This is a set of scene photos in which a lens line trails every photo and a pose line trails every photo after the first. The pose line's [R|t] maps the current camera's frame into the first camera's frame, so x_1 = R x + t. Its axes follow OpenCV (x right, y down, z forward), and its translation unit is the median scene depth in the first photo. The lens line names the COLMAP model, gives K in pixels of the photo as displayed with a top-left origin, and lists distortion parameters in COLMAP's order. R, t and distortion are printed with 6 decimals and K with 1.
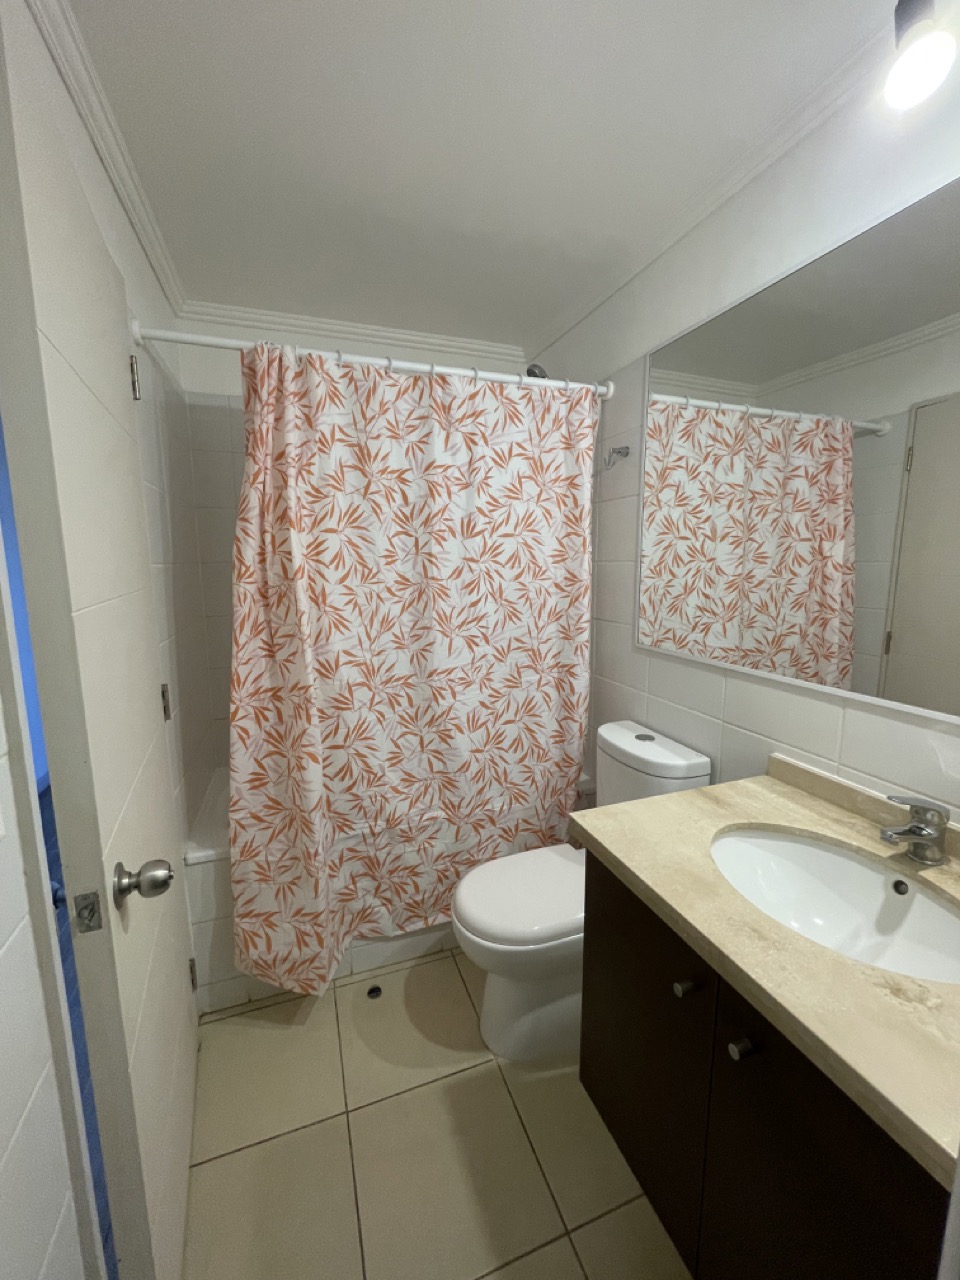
lens RADIAL K [[519.6, 0, 480.0], [0, 519.6, 640.0], [0, 0, 1]] dist [-0.002826, 0.000125]
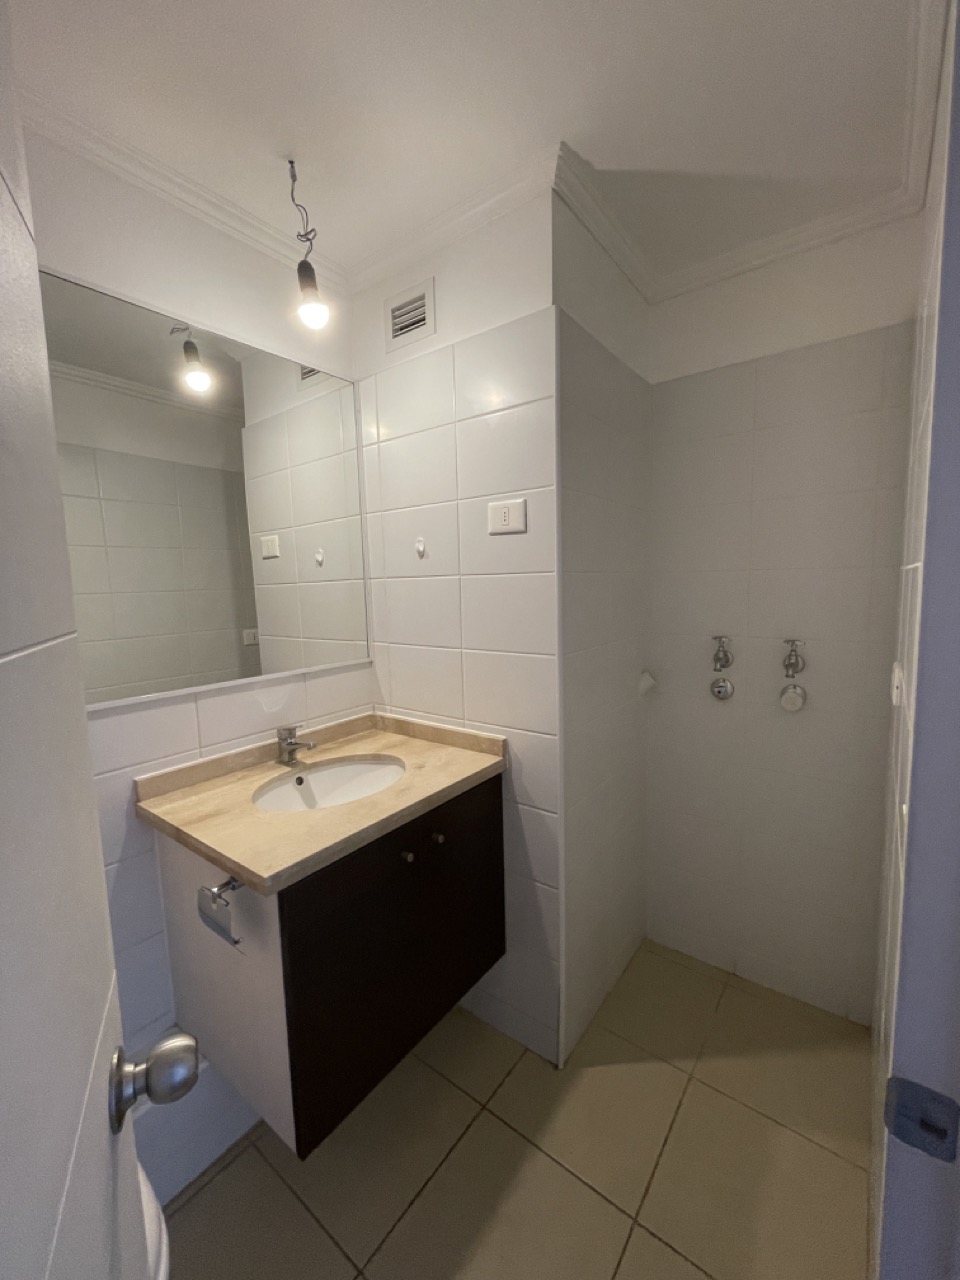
lens RADIAL K [[519.6, 0, 480.0], [0, 519.6, 640.0], [0, 0, 1]] dist [-0.002826, 0.000125]
pose [[-0.540173, -0.073935, 0.838300, -0.743285], [0.156005, 0.970070, 0.186080, -0.146383], [-0.826968, 0.231294, -0.512472, 1.158102]]
